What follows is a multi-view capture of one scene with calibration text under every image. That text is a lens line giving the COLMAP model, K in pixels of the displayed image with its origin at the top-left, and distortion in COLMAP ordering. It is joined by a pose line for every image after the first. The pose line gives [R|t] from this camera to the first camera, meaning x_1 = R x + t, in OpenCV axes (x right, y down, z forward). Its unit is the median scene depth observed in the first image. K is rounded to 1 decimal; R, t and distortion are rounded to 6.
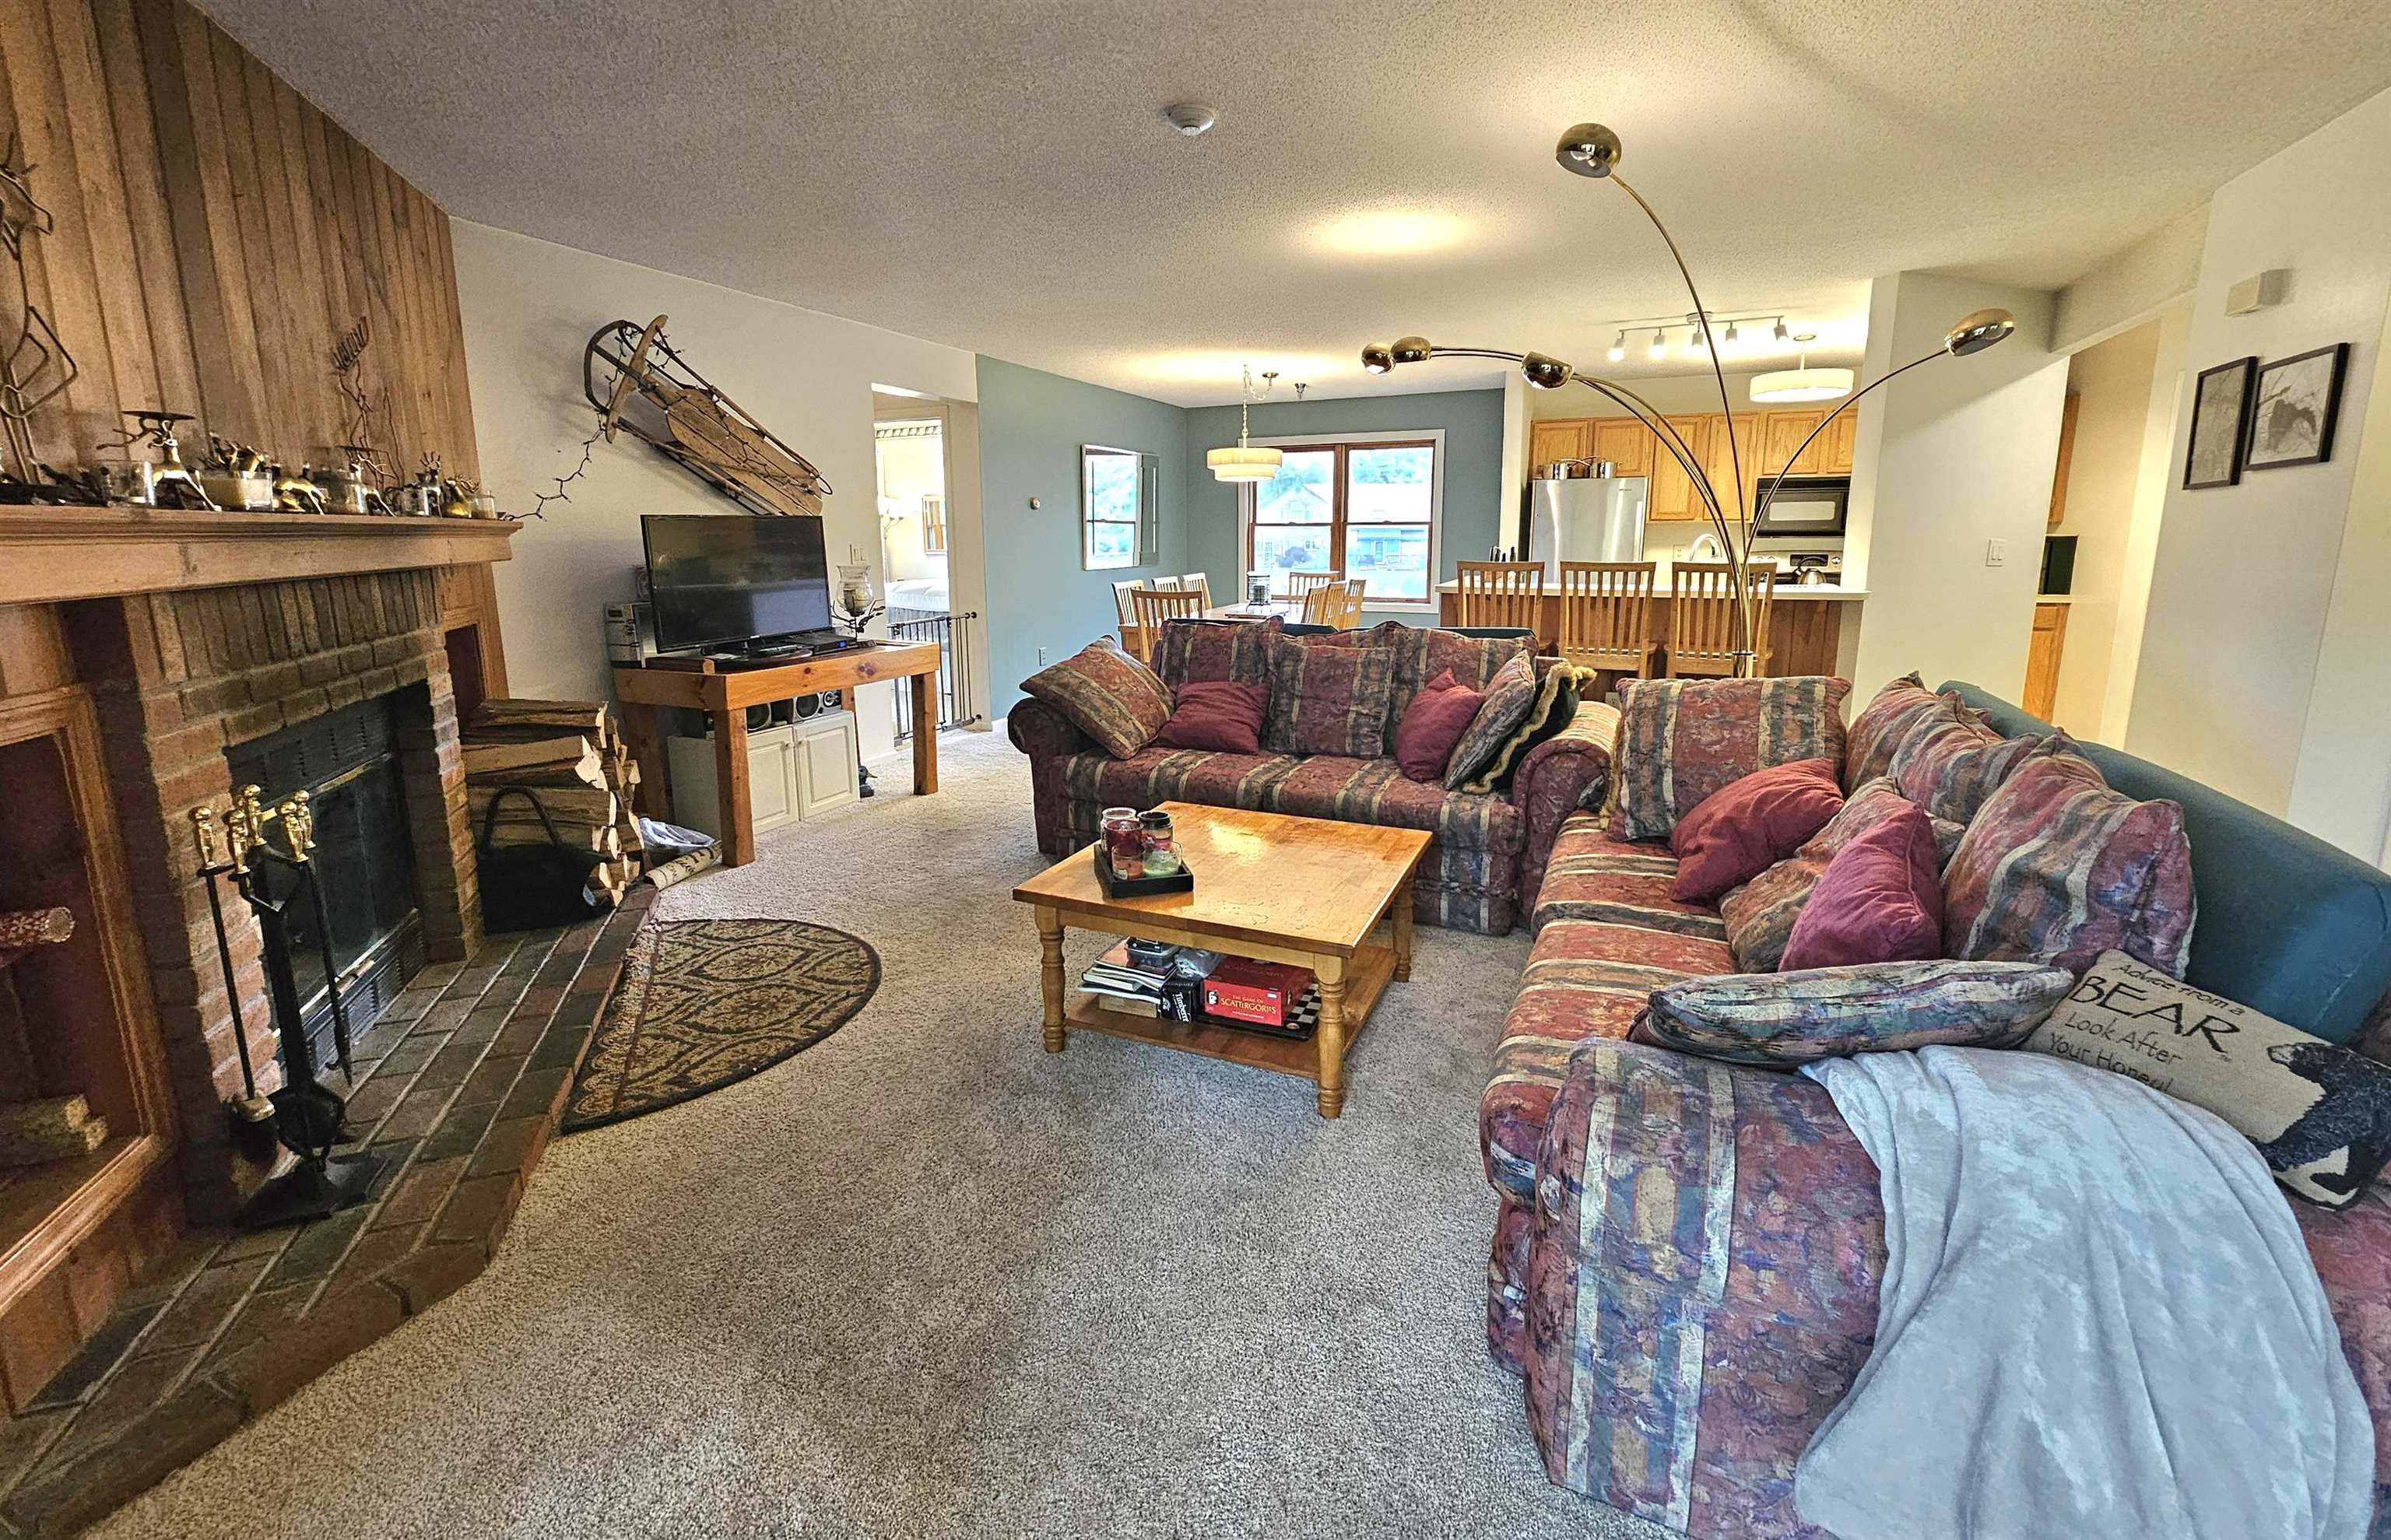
lens RADIAL K [[1005.9, 0, 1198.1], [0, 1005.9, 716.9], [0, 0, 1]] dist [-0.010570, 0.004545]
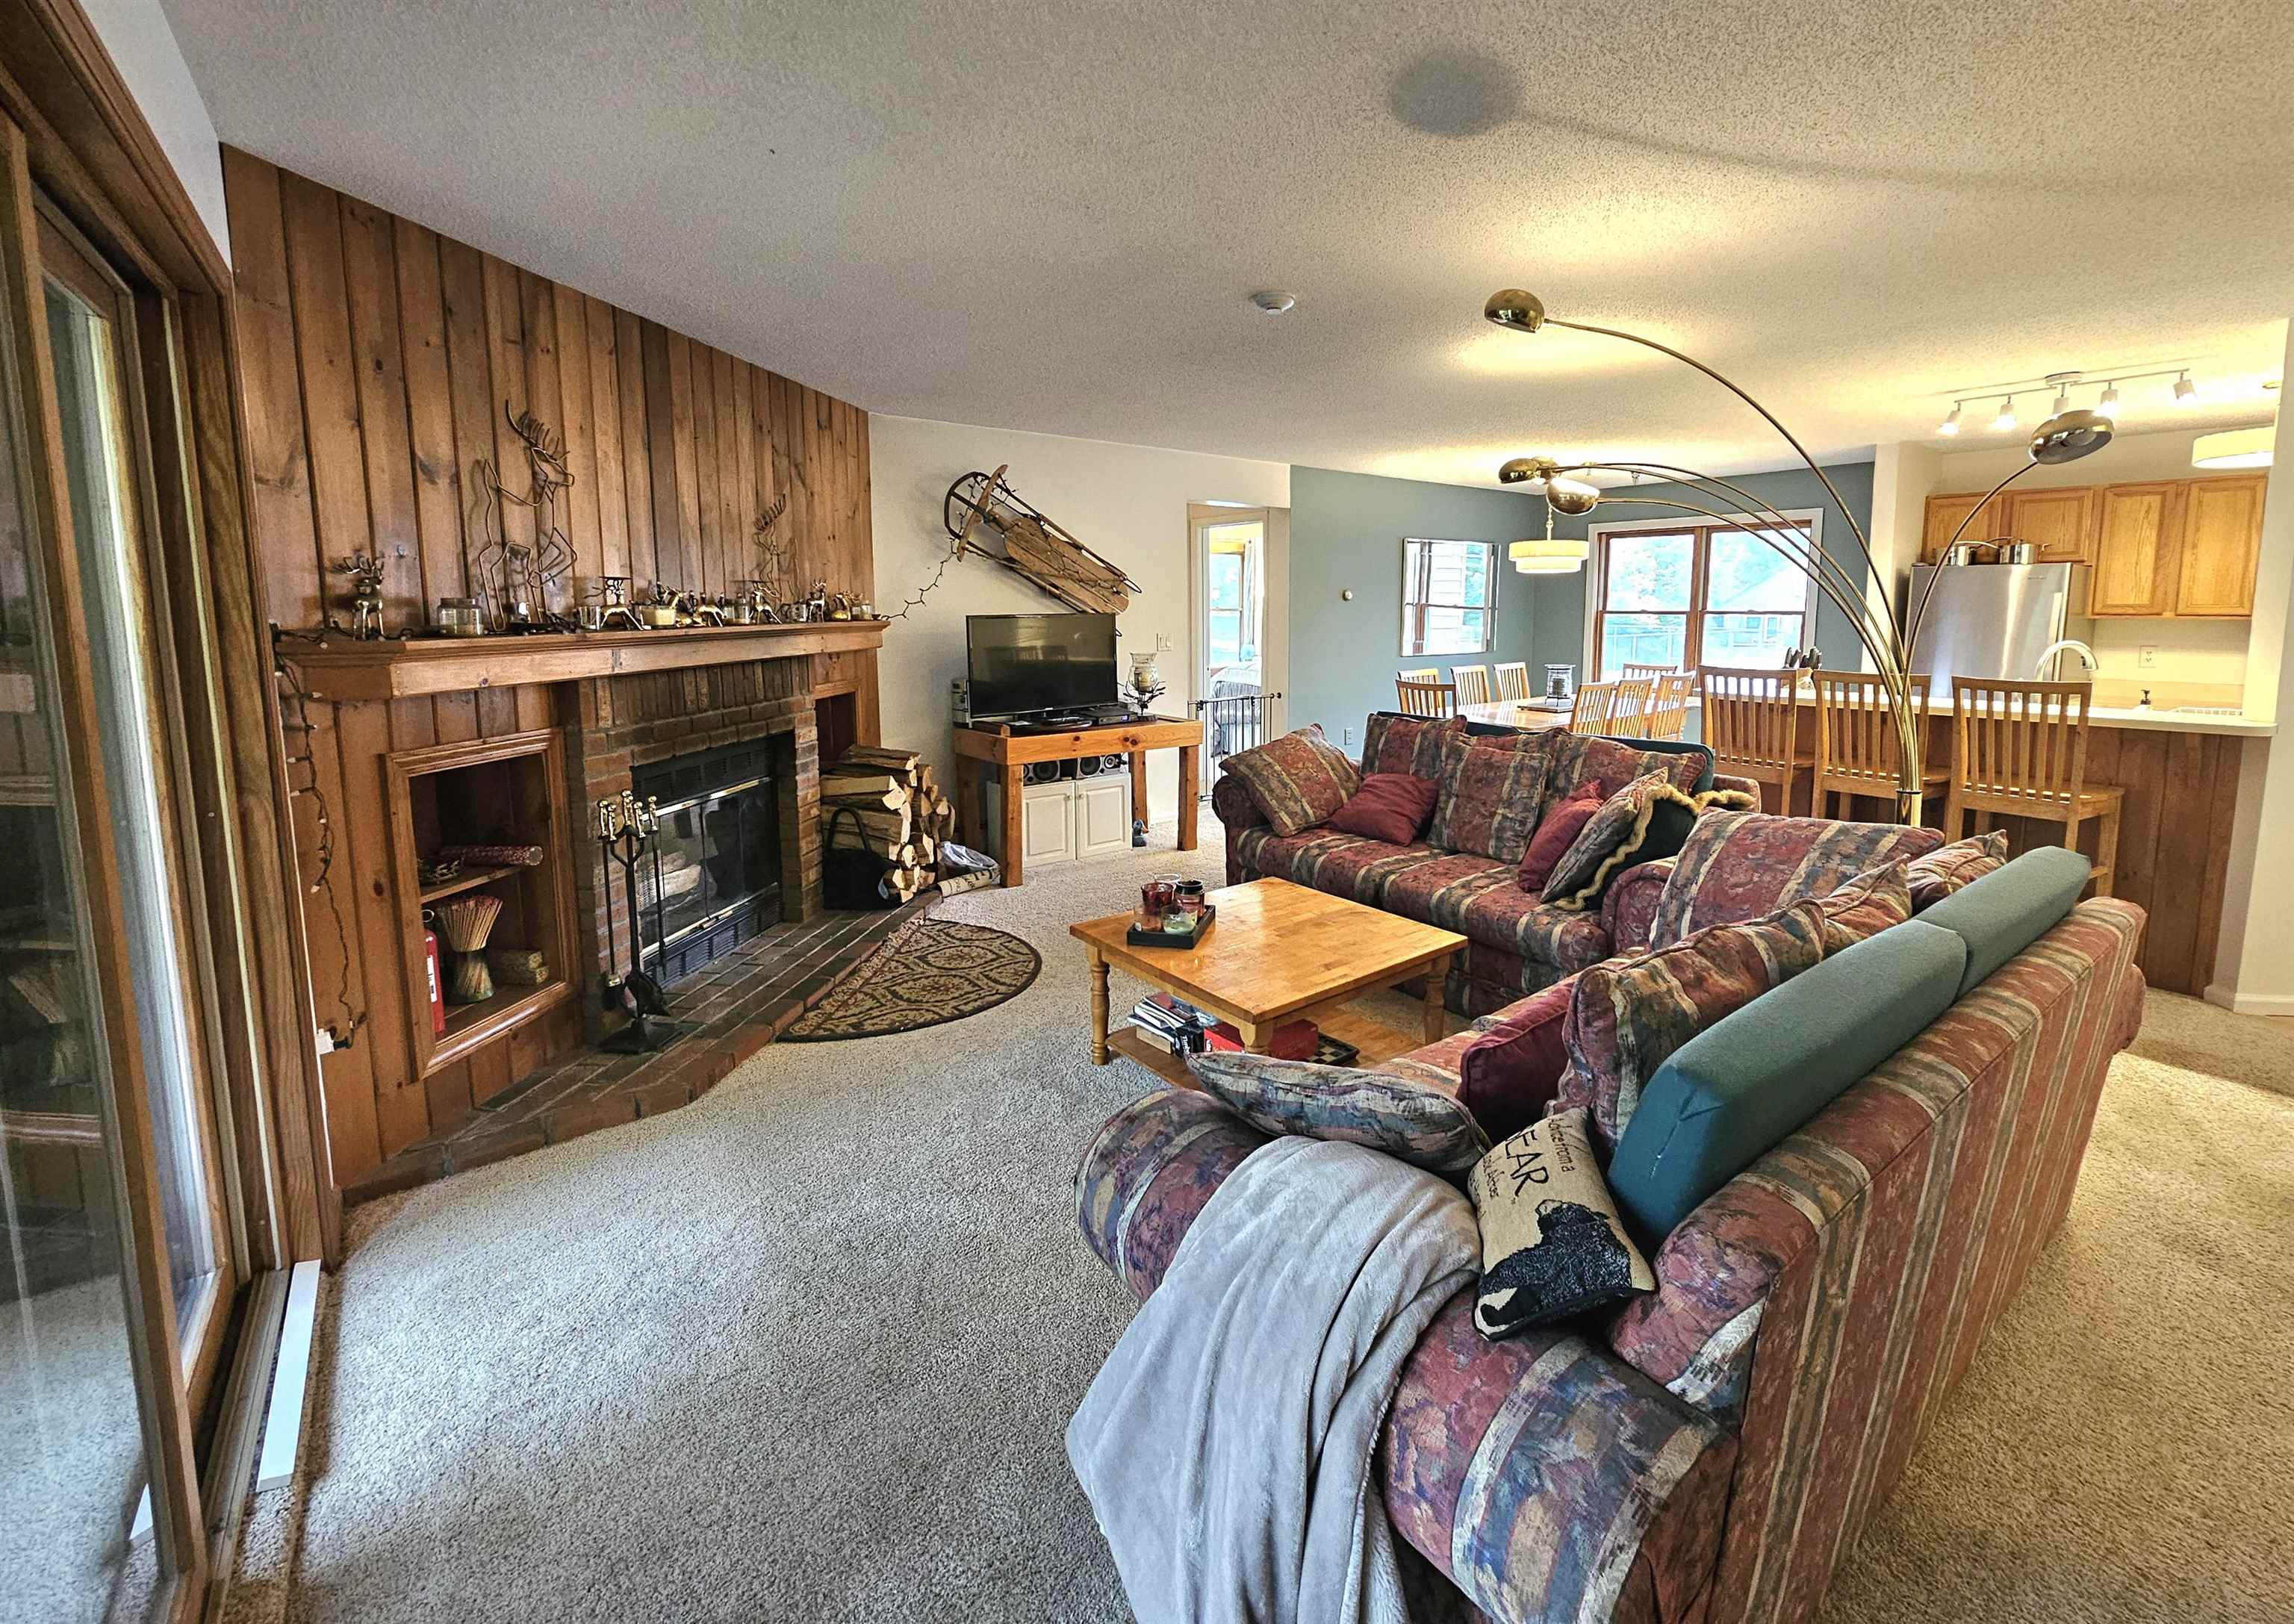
lens RADIAL K [[1004.7, 0, 1183.1], [0, 1004.7, 726.9], [0, 0, 1]] dist [-0.003723, -0.000162]
pose [[0.883818, 0.059695, -0.464007, 0.393102], [-0.086468, 0.995582, -0.036617, -0.033533], [0.459771, 0.072484, 0.885074, -0.055702]]
